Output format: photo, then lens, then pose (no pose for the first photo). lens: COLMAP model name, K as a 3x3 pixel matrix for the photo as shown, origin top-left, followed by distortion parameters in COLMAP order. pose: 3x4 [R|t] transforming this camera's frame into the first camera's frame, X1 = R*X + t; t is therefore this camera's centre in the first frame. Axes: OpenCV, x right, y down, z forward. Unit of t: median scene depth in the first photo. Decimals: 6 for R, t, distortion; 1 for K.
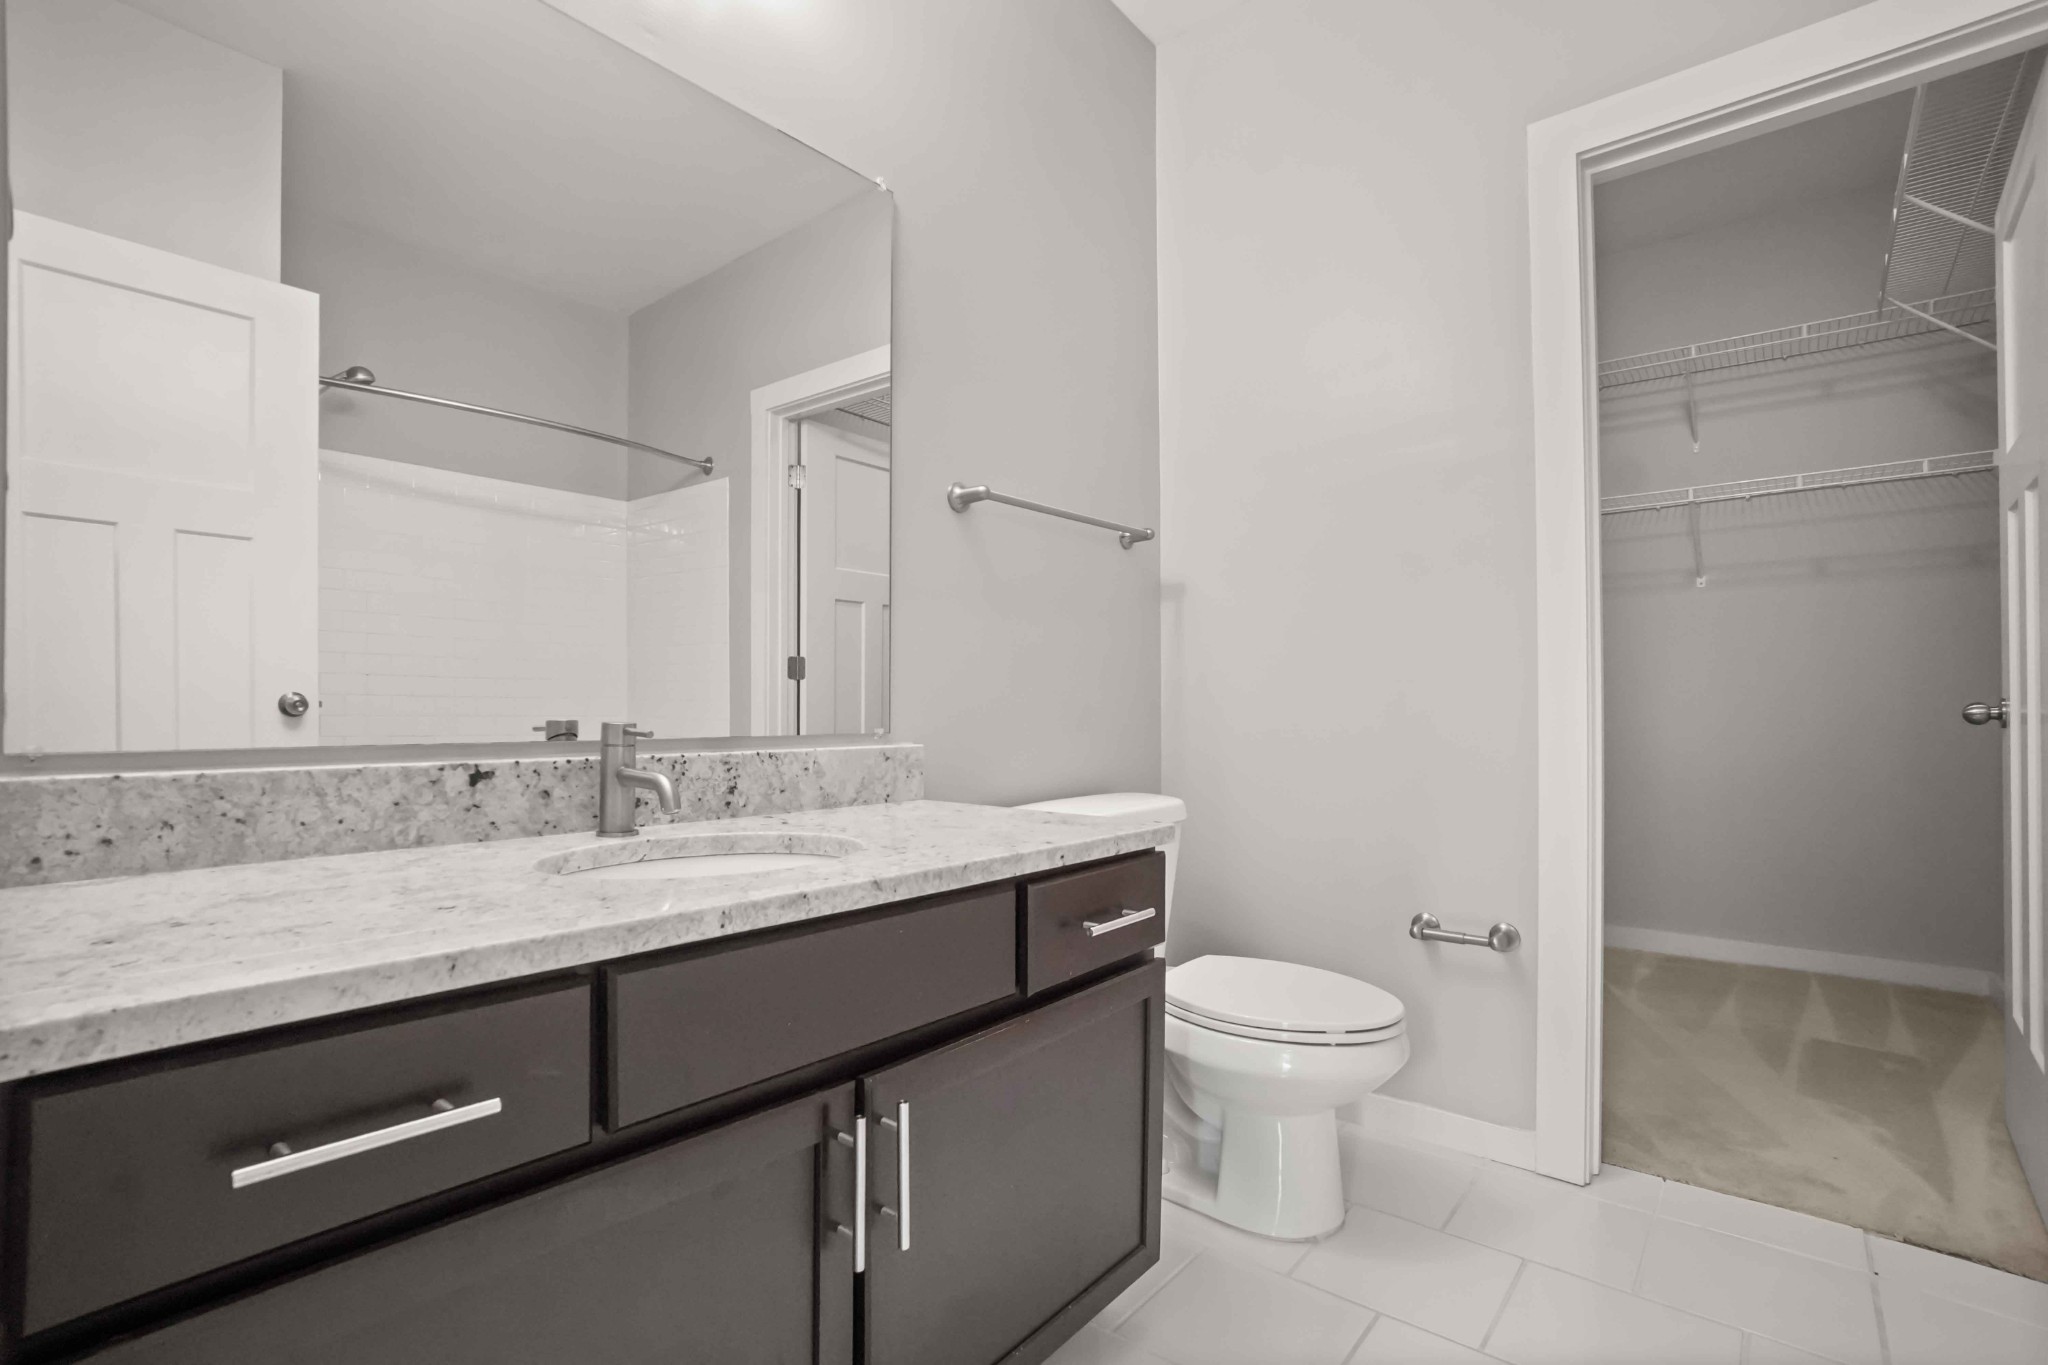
lens RADIAL K [[945.1, 0, 1020.5], [0, 945.1, 689.6], [0, 0, 1]] dist [-0.058320, 0.030921]
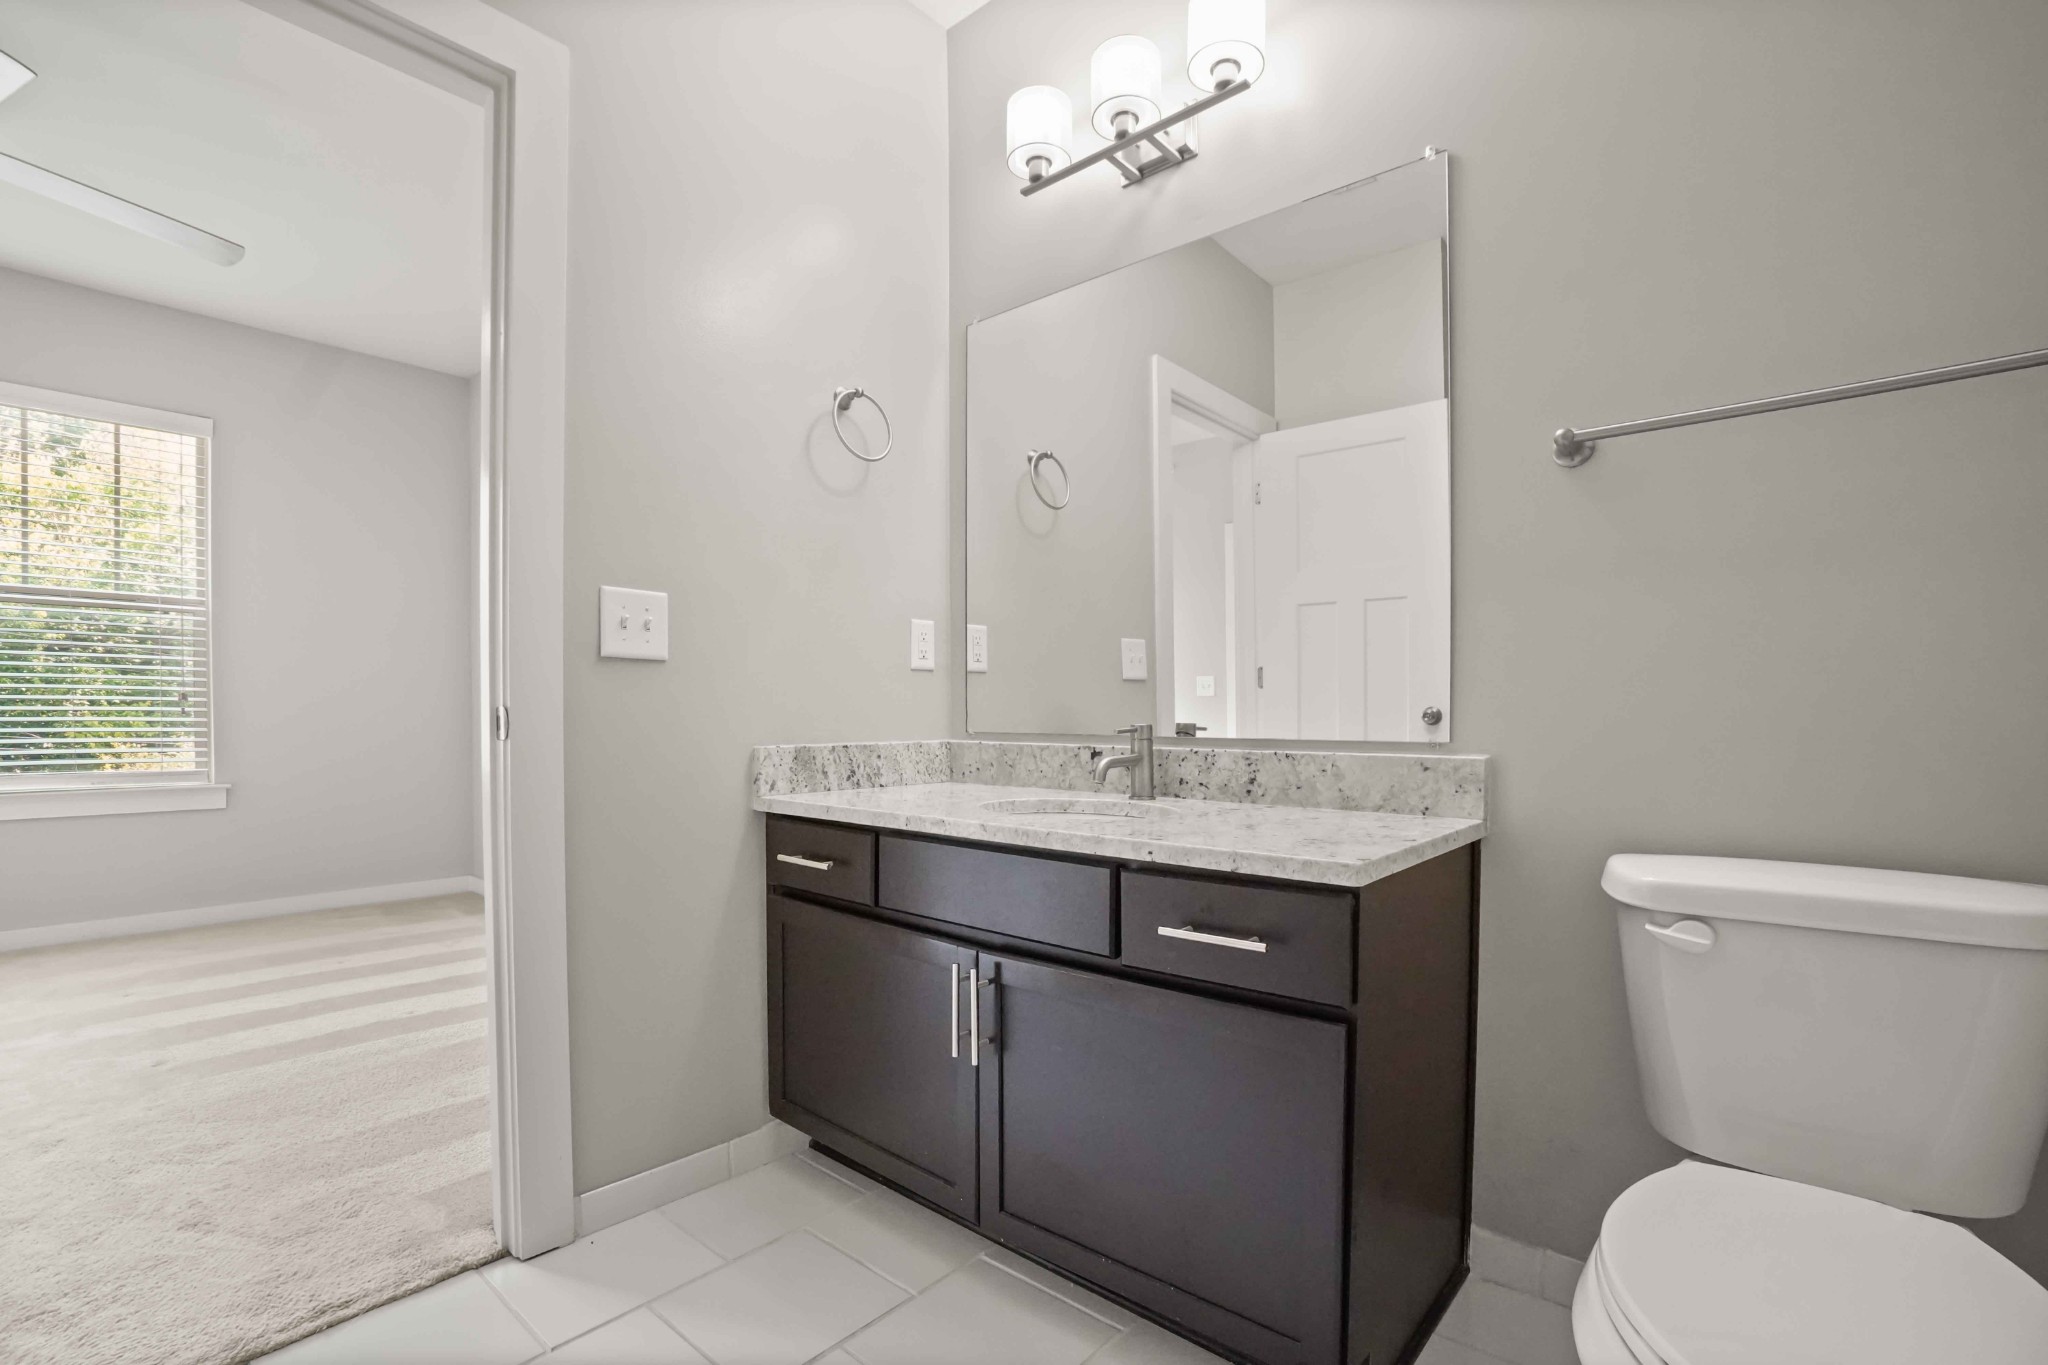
lens RADIAL K [[903.0, 0, 1019.4], [0, 903.0, 685.0], [0, 0, 1]] dist [-0.060493, 0.021512]
pose [[-0.010634, -0.034457, -0.999350, 0.908402], [0.014559, 0.999295, -0.034610, 0.017560], [0.999837, -0.014918, -0.010125, 0.730280]]
